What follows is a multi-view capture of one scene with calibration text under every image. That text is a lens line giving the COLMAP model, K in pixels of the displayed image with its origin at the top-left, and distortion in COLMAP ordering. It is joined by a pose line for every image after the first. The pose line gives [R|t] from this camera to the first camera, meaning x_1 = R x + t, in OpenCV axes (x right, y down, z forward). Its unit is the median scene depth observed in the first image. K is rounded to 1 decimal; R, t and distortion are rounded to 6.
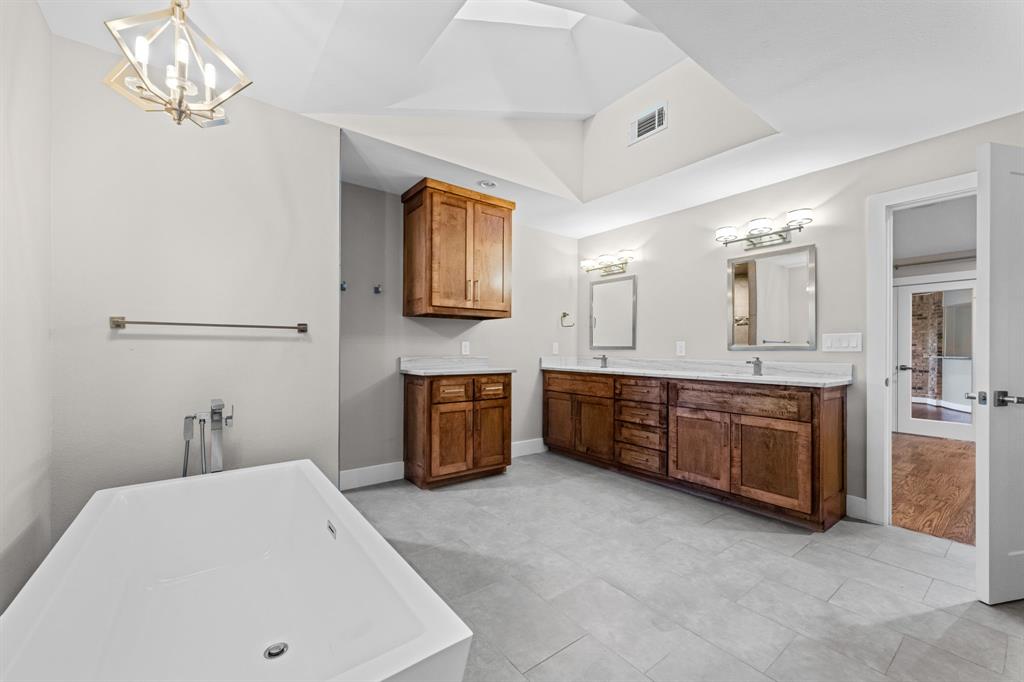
lens RADIAL K [[397.3, 0, 511.3], [0, 397.3, 347.4], [0, 0, 1]] dist [0.004663, -0.000693]
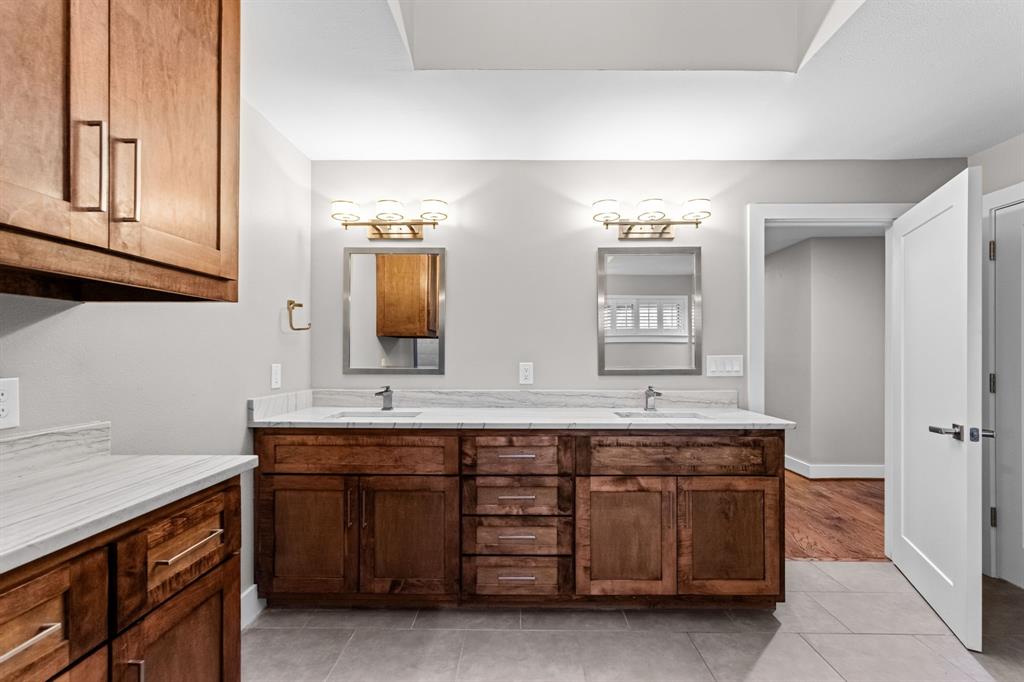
lens RADIAL K [[422.0, 0, 516.2], [0, 422.0, 352.7], [0, 0, 1]] dist [-0.008585, 0.001317]
pose [[0.614518, -0.004834, 0.788888, -0.145205], [-0.000317, 0.999980, 0.006373, -0.039164], [-0.788903, -0.004166, 0.614504, 0.667668]]
